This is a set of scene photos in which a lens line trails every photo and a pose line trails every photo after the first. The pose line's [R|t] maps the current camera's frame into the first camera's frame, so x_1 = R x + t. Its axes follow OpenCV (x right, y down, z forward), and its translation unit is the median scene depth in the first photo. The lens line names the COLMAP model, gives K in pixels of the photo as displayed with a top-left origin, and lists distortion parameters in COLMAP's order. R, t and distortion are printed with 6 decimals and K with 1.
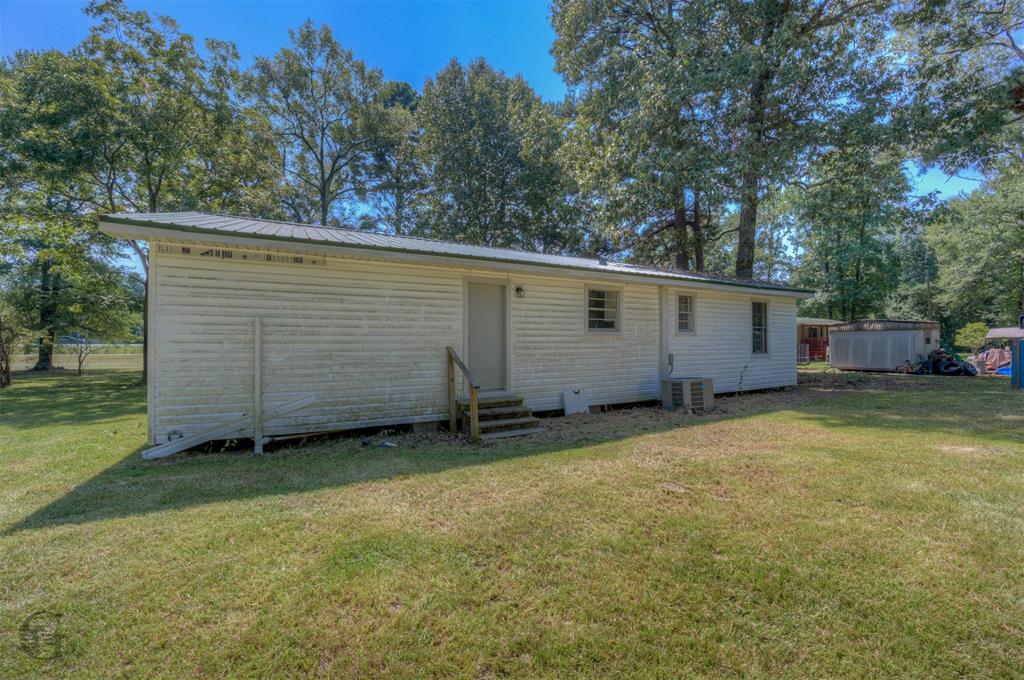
lens RADIAL K [[421.4, 0, 510.5], [0, 421.4, 342.0], [0, 0, 1]] dist [-0.016576, -0.000508]
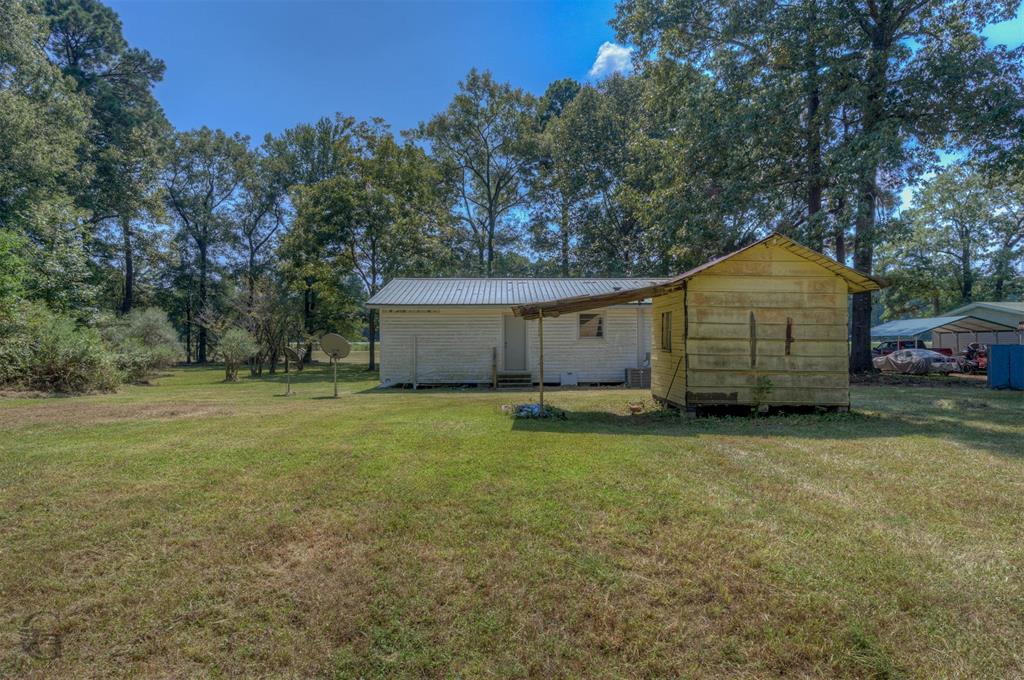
lens RADIAL K [[591.4, 0, 512.3], [0, 591.4, 339.6], [0, 0, 1]] dist [0.029222, 0.000692]
pose [[0.897487, 0.000395, -0.441041, 0.913582], [-0.001181, 0.999998, -0.001509, -0.017713], [0.441040, 0.001875, 0.897485, -1.183748]]
